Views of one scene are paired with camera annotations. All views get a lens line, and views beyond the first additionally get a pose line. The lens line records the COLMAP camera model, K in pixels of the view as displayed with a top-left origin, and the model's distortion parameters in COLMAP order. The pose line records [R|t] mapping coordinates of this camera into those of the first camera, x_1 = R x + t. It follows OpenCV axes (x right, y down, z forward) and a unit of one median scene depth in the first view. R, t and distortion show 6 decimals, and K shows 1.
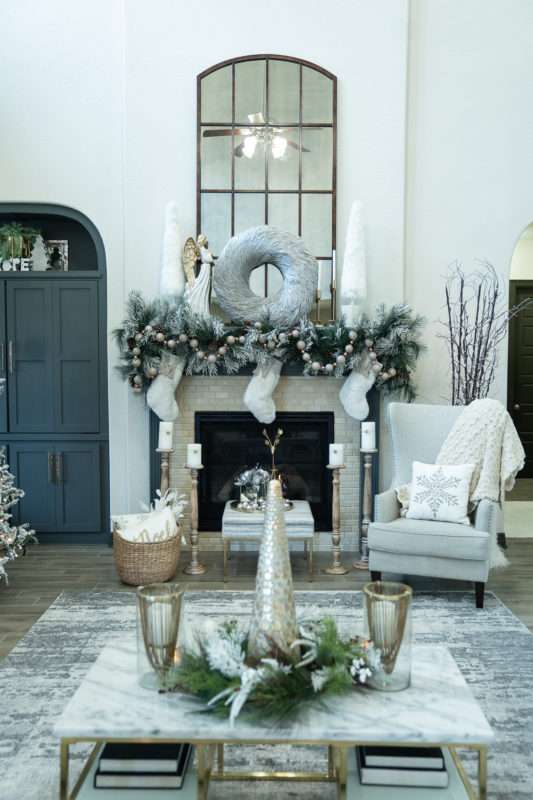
lens RADIAL K [[742.7, 0, 267.0], [0, 742.7, 400.2], [0, 0, 1]] dist [-0.009988, 0.000000]
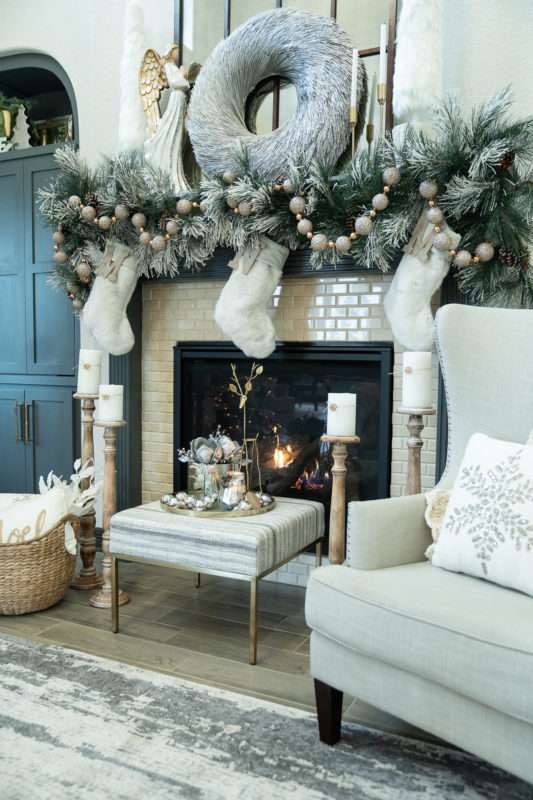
lens RADIAL K [[688.0, 0, 265.2], [0, 688.0, 399.6], [0, 0, 1]] dist [-0.015274, 0.006771]
pose [[0.898130, 0.037874, -0.438097, 0.244047], [-0.035873, 0.999274, 0.012848, 0.057966], [0.438265, 0.004177, 0.898836, 0.551584]]
